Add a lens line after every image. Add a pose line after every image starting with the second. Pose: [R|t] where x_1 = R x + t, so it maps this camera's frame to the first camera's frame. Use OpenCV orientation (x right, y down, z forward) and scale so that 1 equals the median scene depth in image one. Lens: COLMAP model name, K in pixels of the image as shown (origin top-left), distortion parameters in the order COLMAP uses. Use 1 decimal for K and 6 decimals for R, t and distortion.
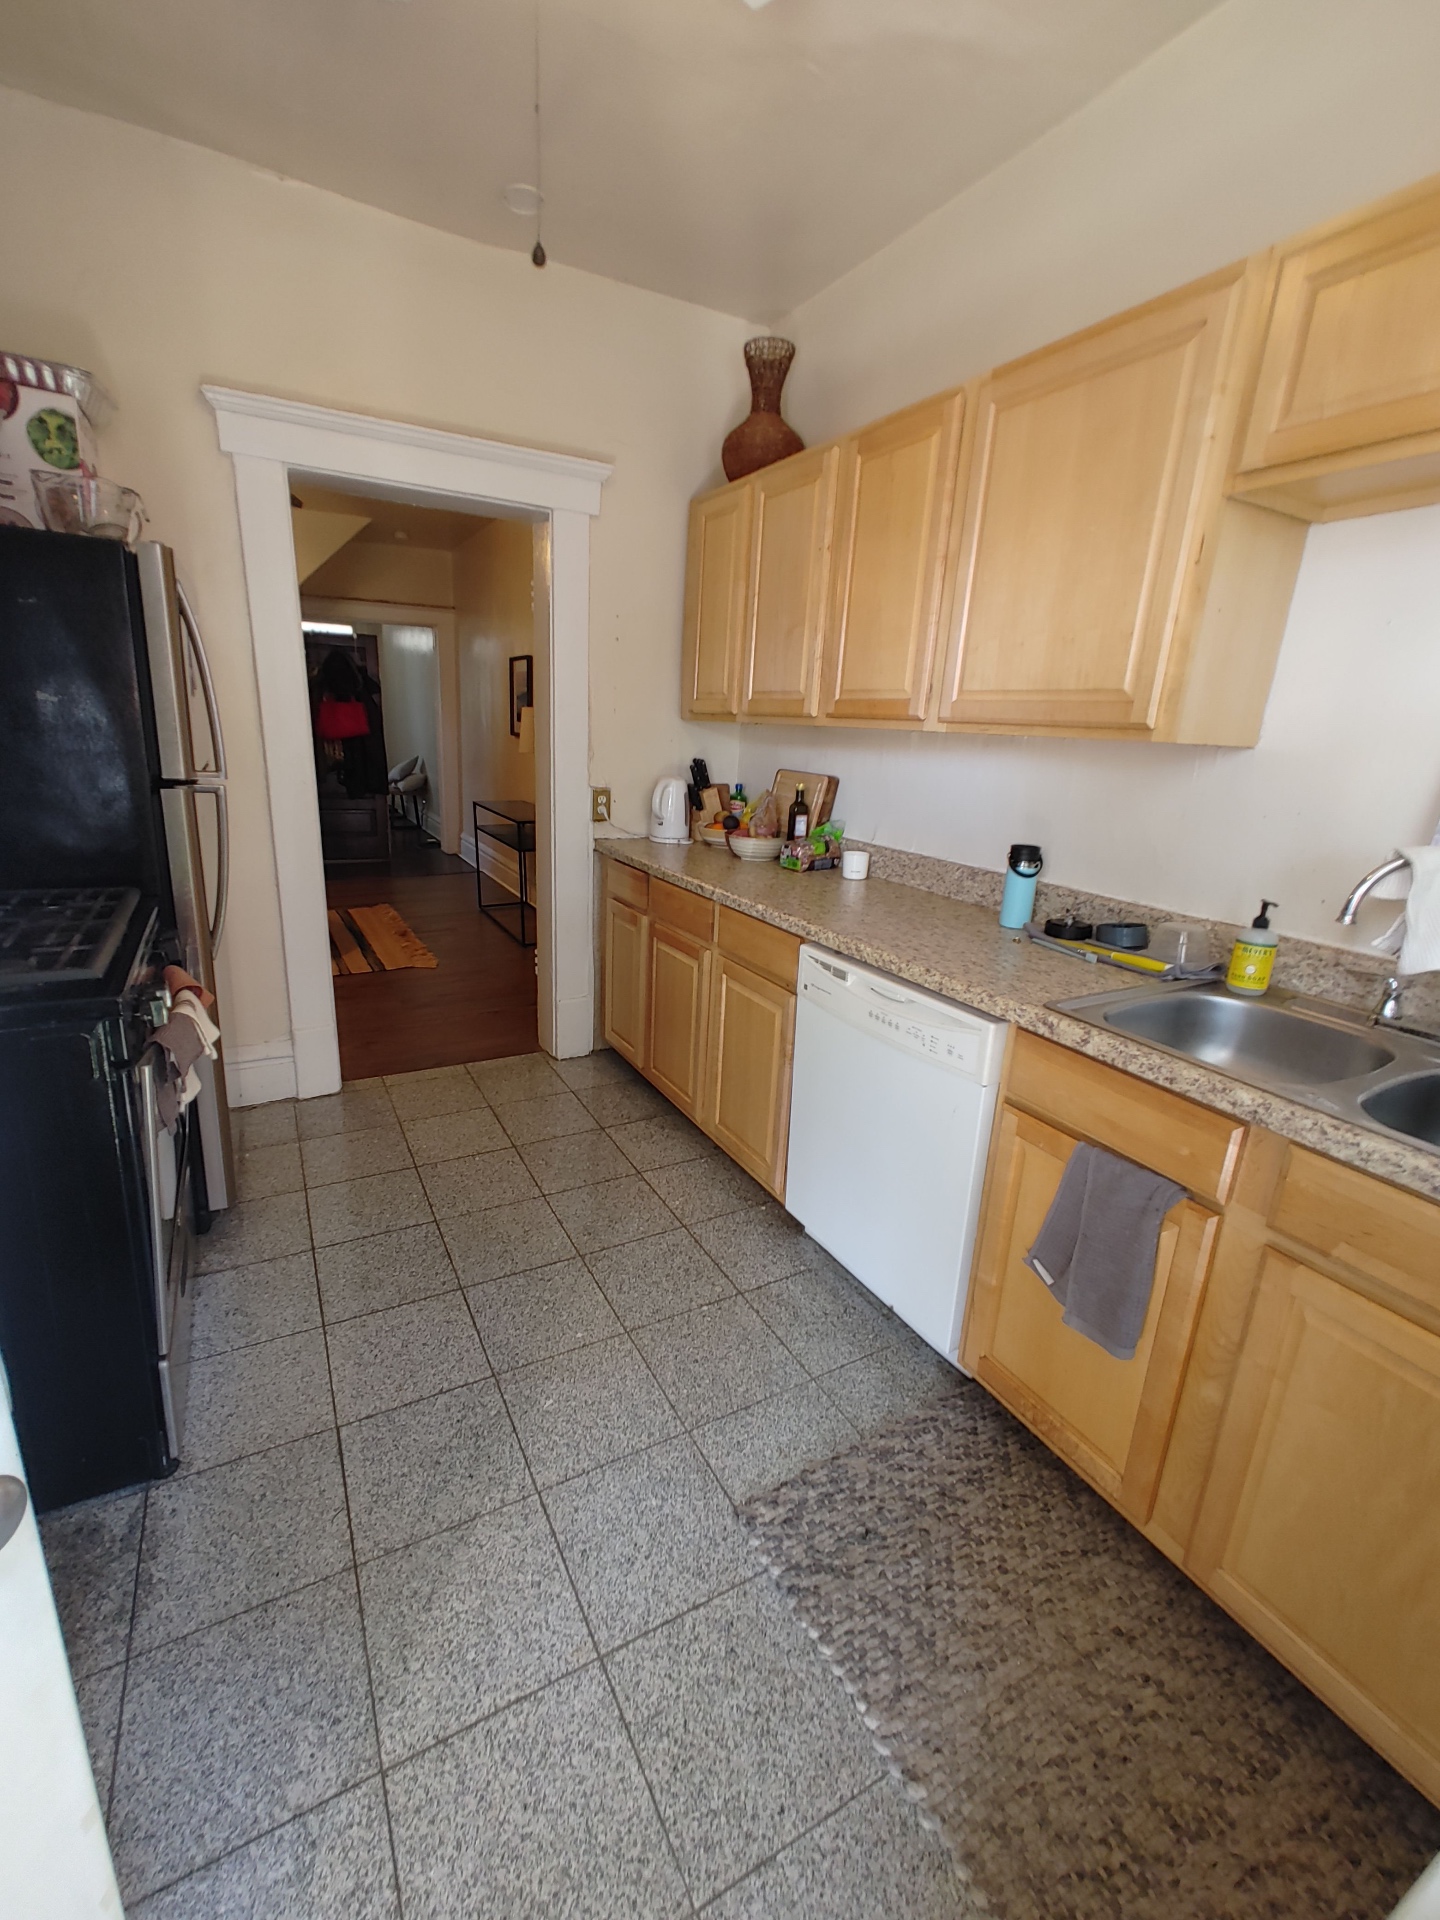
lens RADIAL K [[802.5, 0, 708.2], [0, 802.5, 948.3], [0, 0, 1]] dist [0.001900, 0.001357]
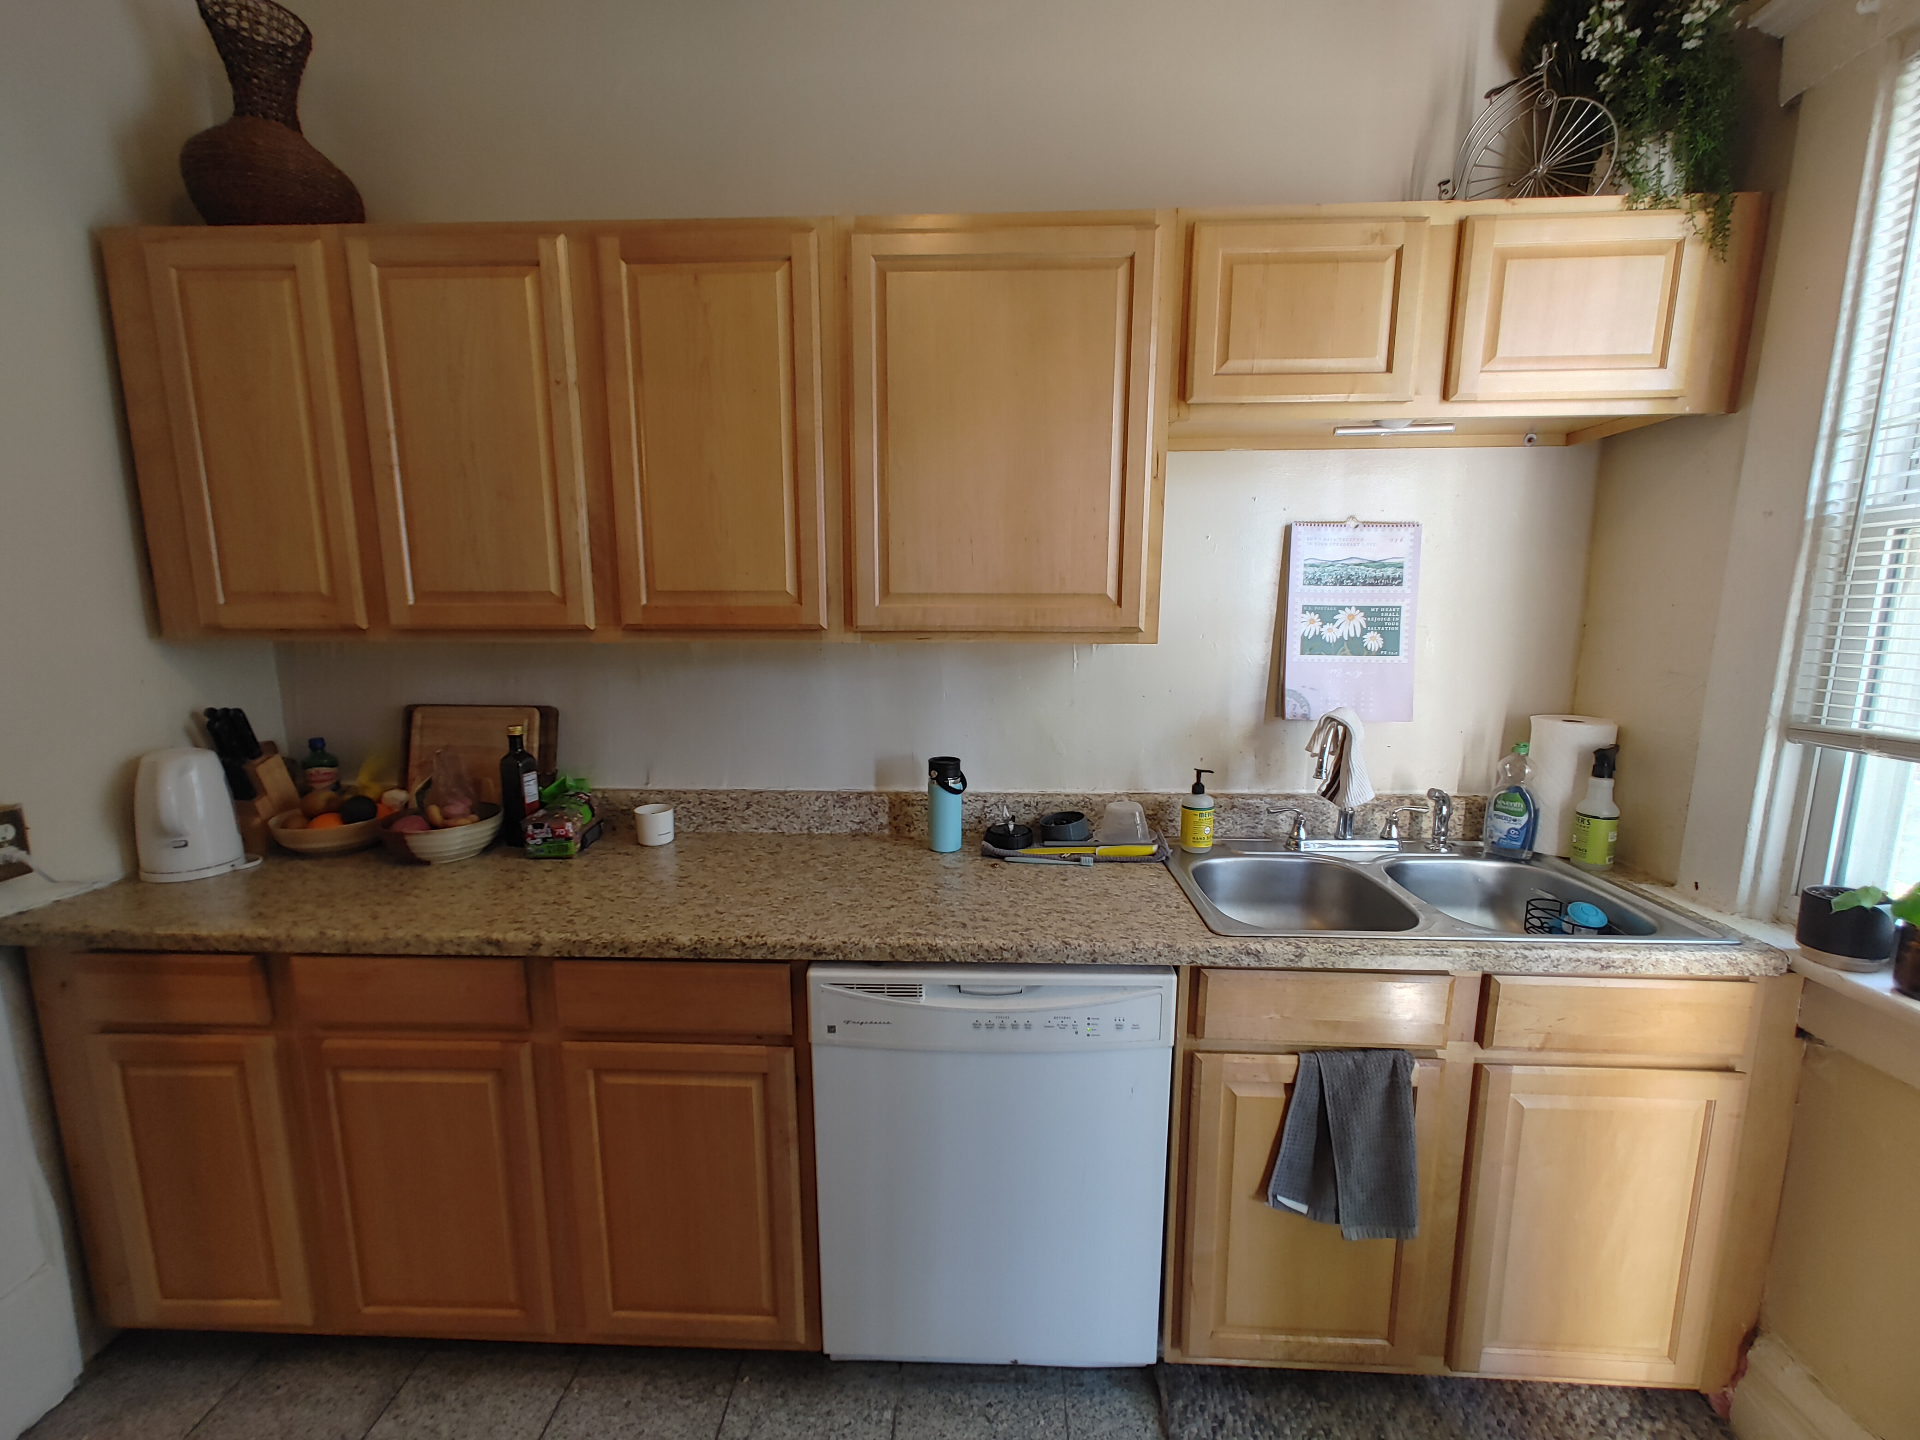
lens RADIAL K [[802.5, 0, 958.7], [0, 802.5, 740.2], [0, 0, 1]] dist [0.001900, 0.001357]
pose [[0.526205, -0.187884, 0.829342, -0.319759], [0.254529, 0.965372, 0.057206, -0.188046], [-0.811372, 0.180989, 0.555805, 0.470675]]
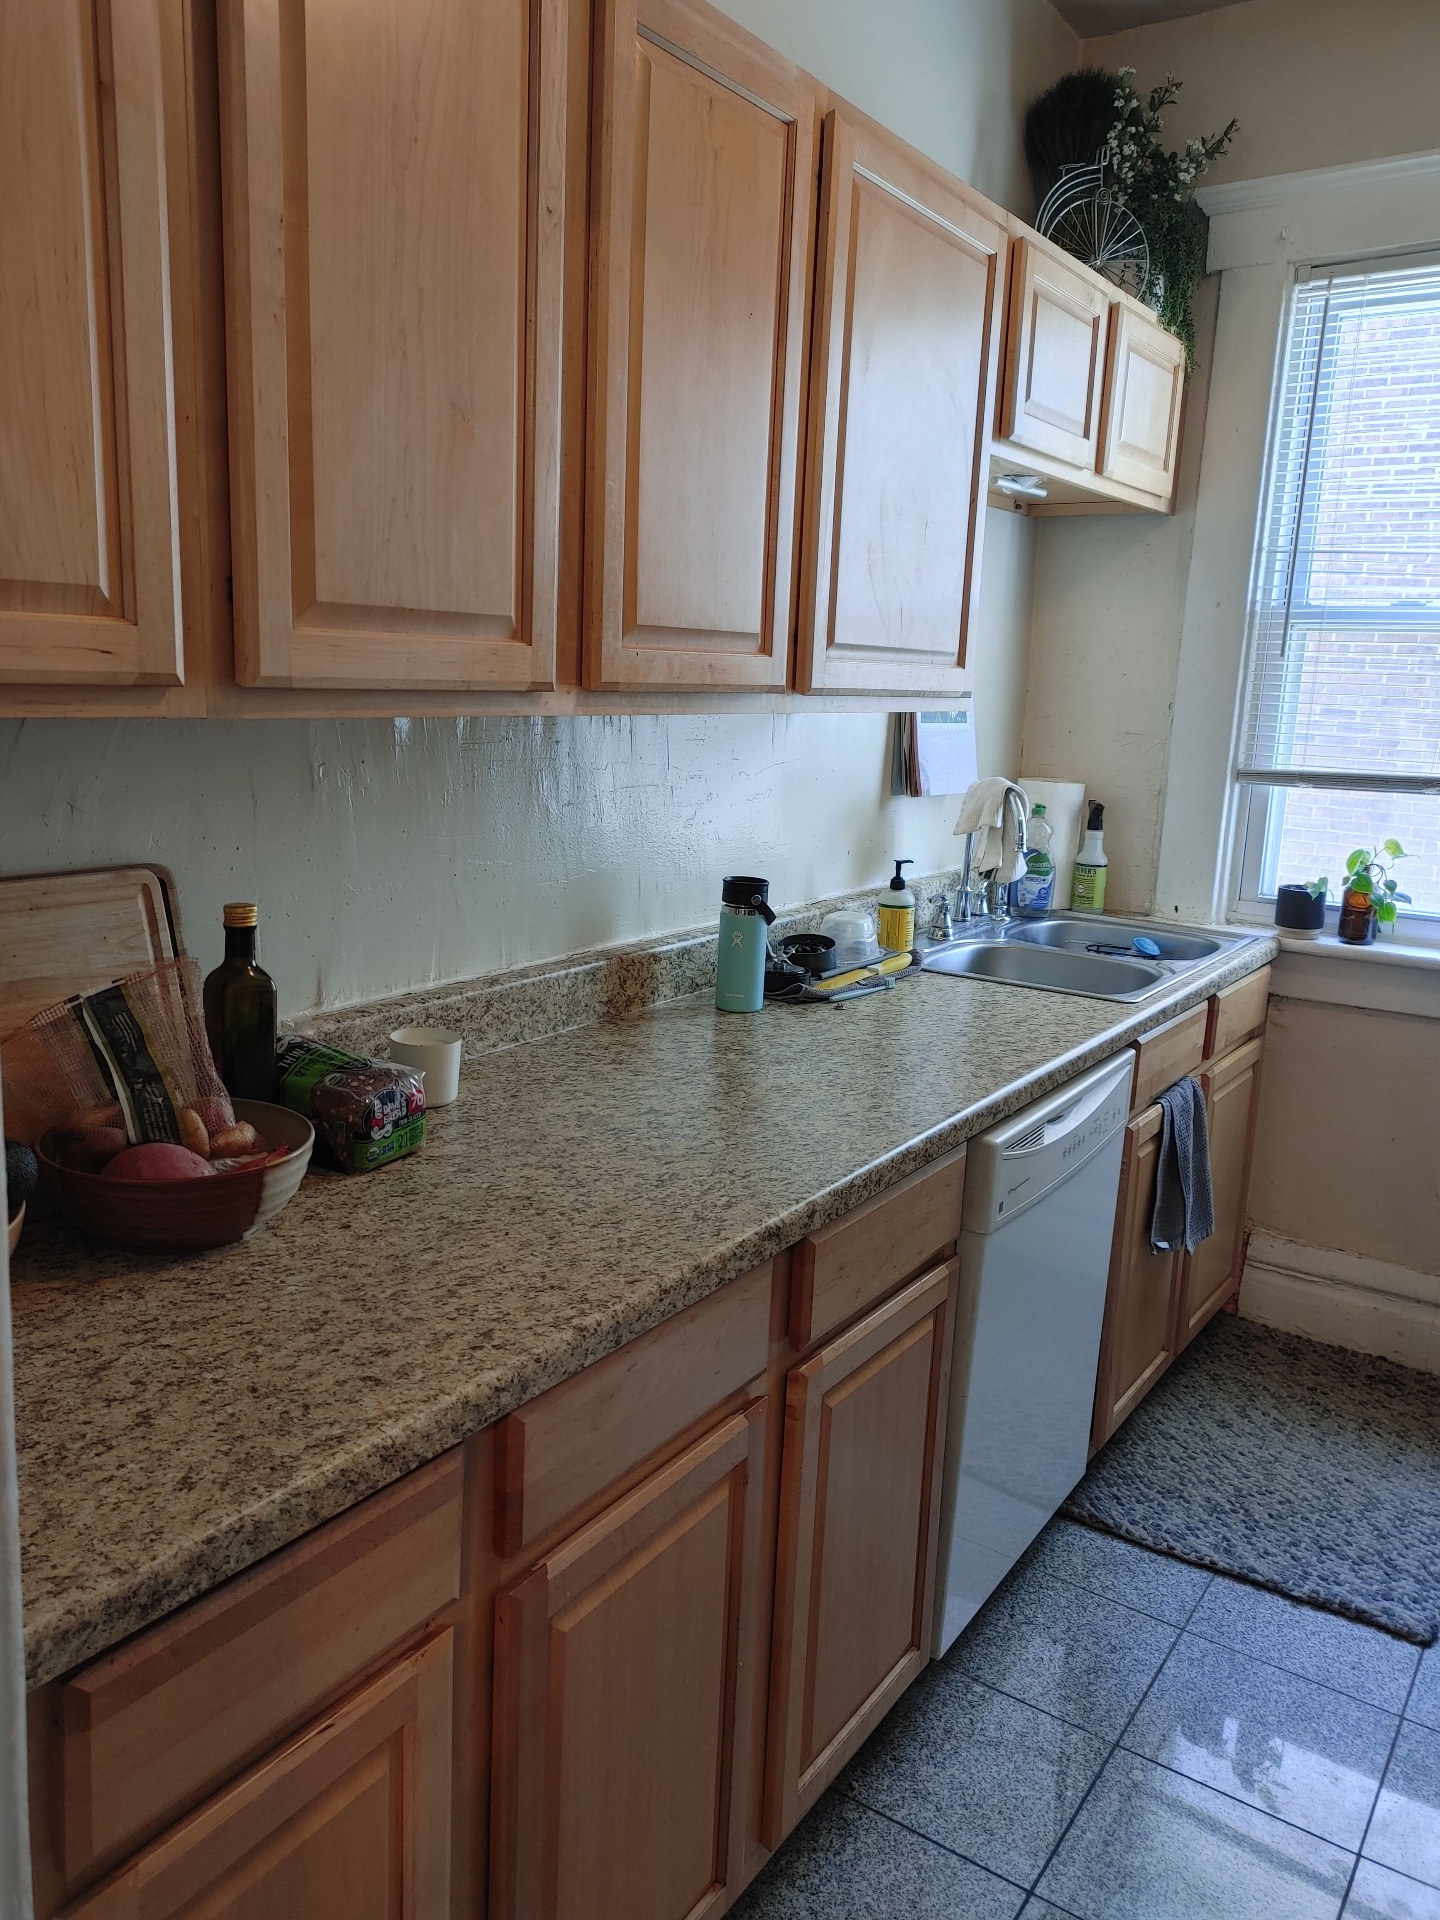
lens RADIAL K [[1452.9, 0, 711.4], [0, 1452.9, 956.3], [0, 0, 1]] dist [0.011409, 0.003706]
pose [[-0.439186, -0.237779, 0.866358, -0.555739], [0.188437, 0.918506, 0.347617, -0.448658], [-0.878412, 0.315923, -0.358589, 1.384463]]
